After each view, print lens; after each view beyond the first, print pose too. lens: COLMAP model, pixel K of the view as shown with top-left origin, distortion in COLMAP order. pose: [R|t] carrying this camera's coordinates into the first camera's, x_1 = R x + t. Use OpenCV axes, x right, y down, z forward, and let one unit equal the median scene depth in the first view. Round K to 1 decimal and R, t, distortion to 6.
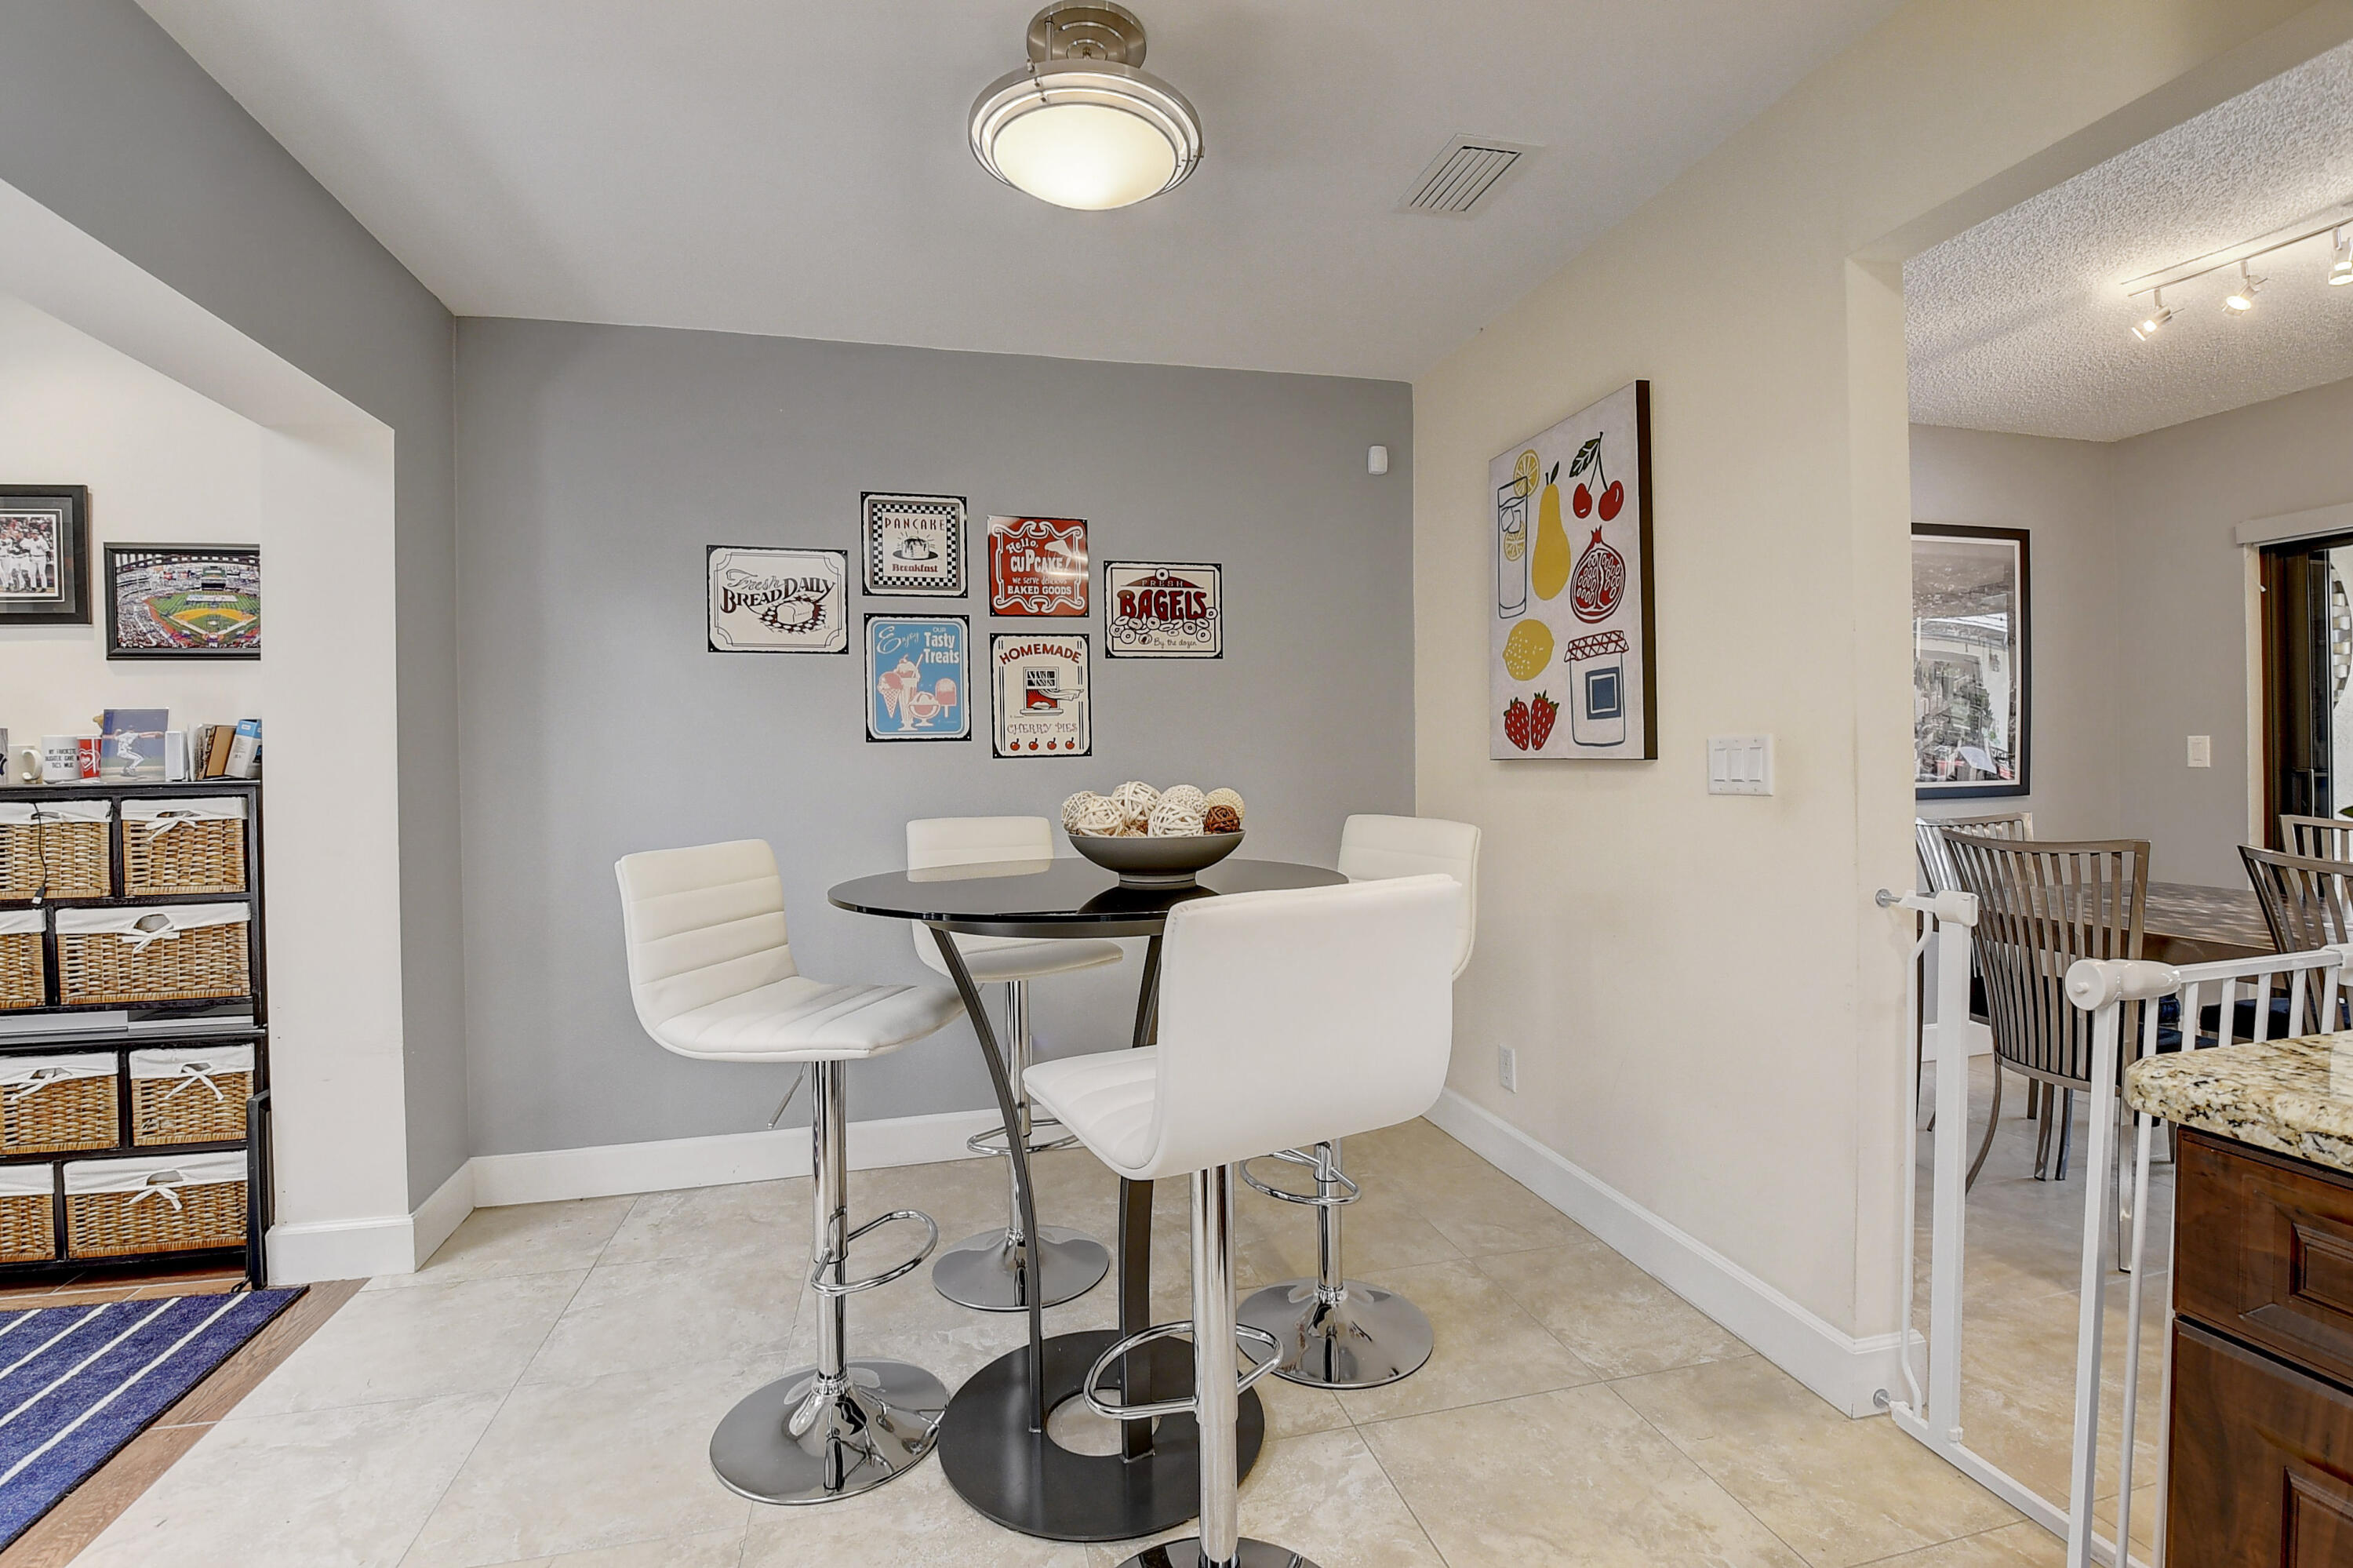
lens RADIAL K [[1034.7, 0, 1173.0], [0, 1034.7, 781.2], [0, 0, 1]] dist [-0.008515, -0.012575]
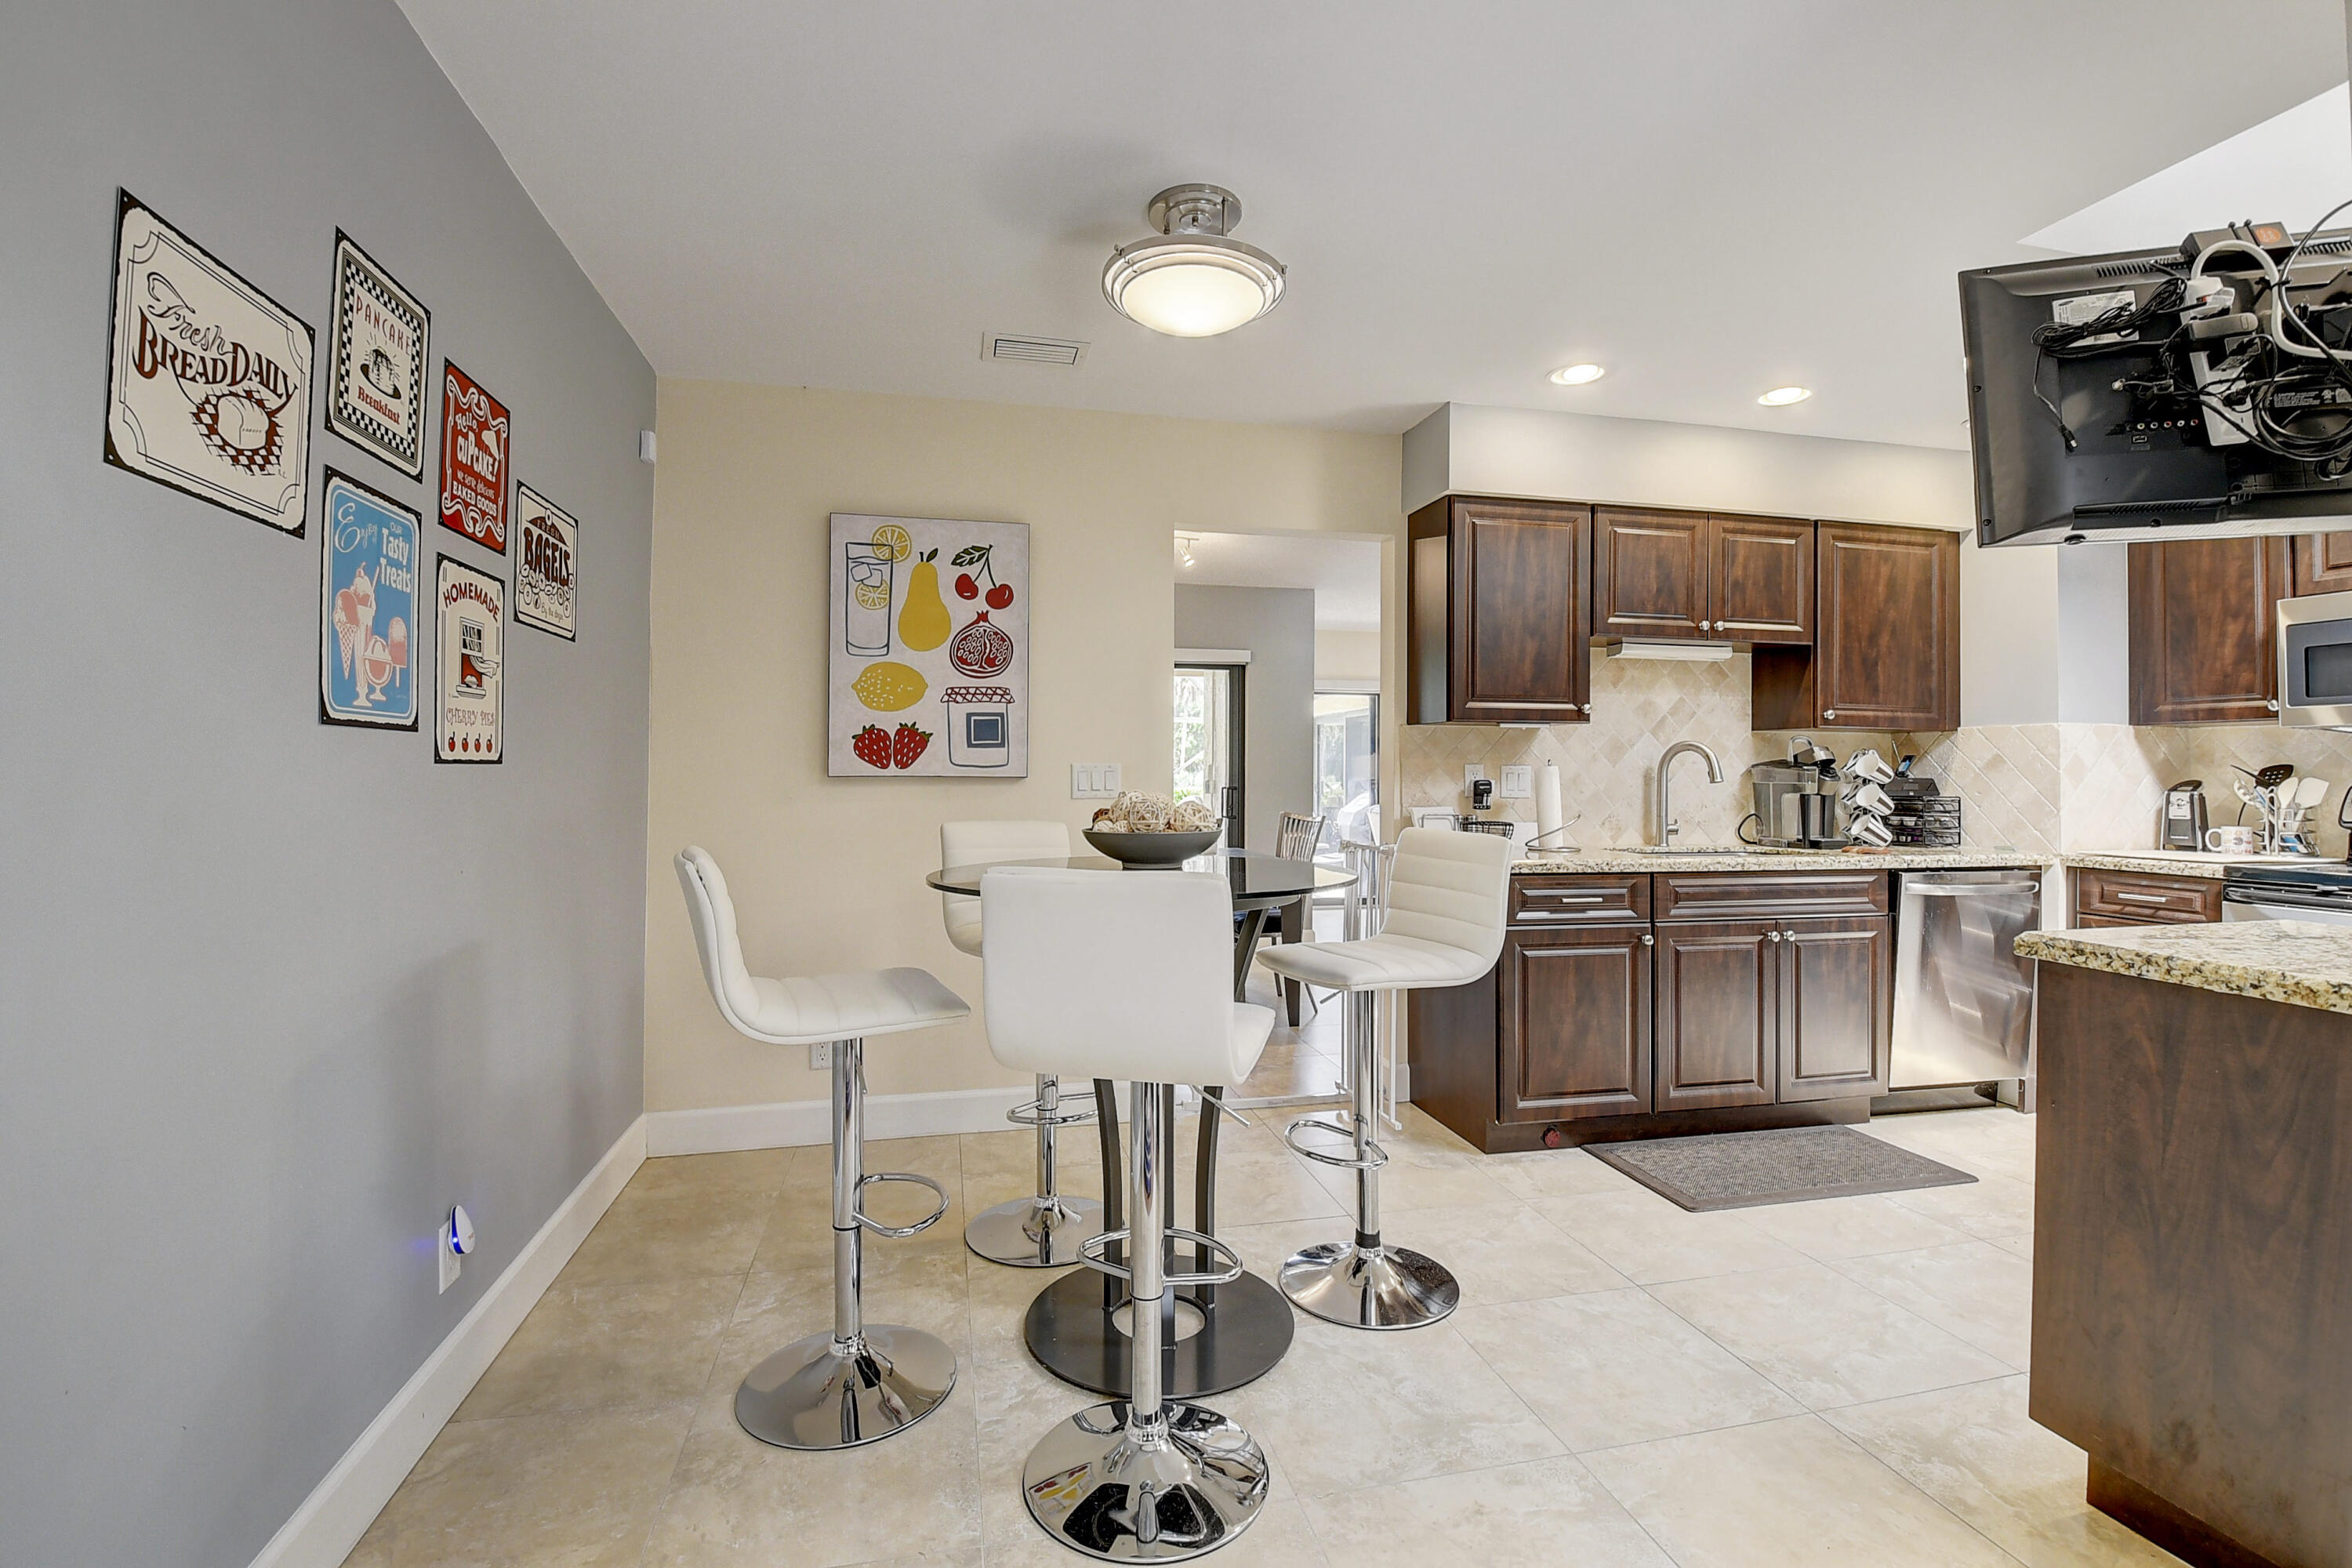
lens RADIAL K [[1034.2, 0, 1179.1], [0, 1034.2, 780.4], [0, 0, 1]] dist [-0.008515, -0.012575]
pose [[0.002878, 0.009110, 0.999954, -0.850073], [0.014256, 0.999857, -0.009151, -0.000381], [-0.999894, 0.014282, 0.002748, 0.638010]]
